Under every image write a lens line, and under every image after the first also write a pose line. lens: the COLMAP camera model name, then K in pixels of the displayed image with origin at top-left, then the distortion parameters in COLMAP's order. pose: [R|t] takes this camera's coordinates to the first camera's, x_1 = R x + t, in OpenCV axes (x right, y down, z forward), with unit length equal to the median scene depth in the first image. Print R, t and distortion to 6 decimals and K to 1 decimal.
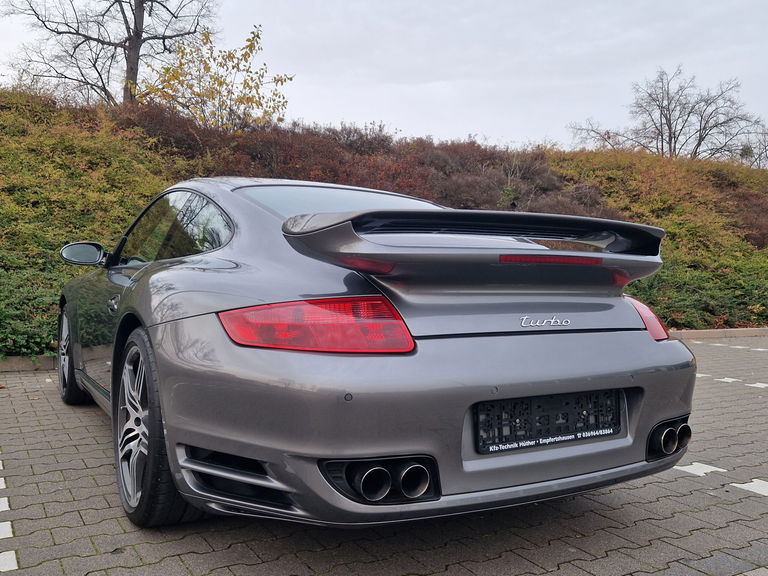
lens RADIAL K [[664.4, 0, 385.2], [0, 664.4, 299.0], [0, 0, 1]] dist [0.085555, -0.121312]
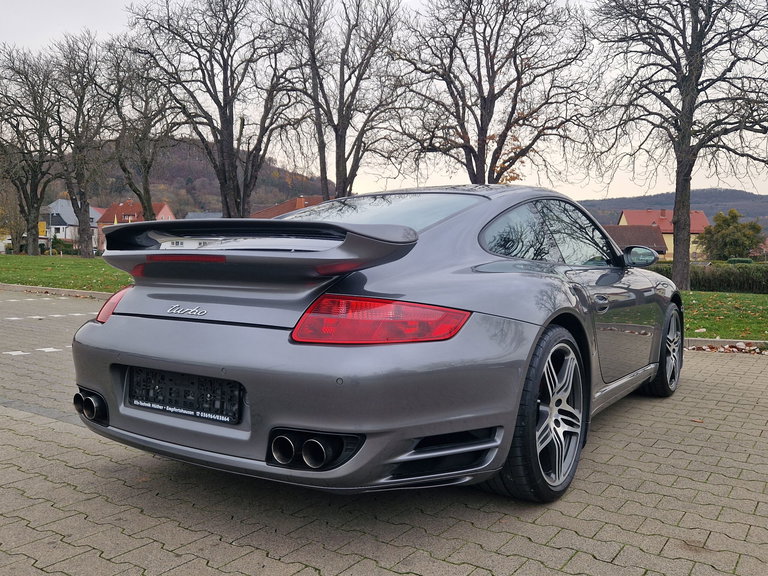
lens RADIAL K [[700.6, 0, 384.0], [0, 700.6, 288.0], [0, 0, 1]] dist [0.089787, -0.126198]
pose [[0.438322, 0.031008, -0.898283, 1.402009], [-0.042557, 0.999000, 0.013718, -0.034373], [0.897810, 0.032215, 0.439204, 0.713246]]
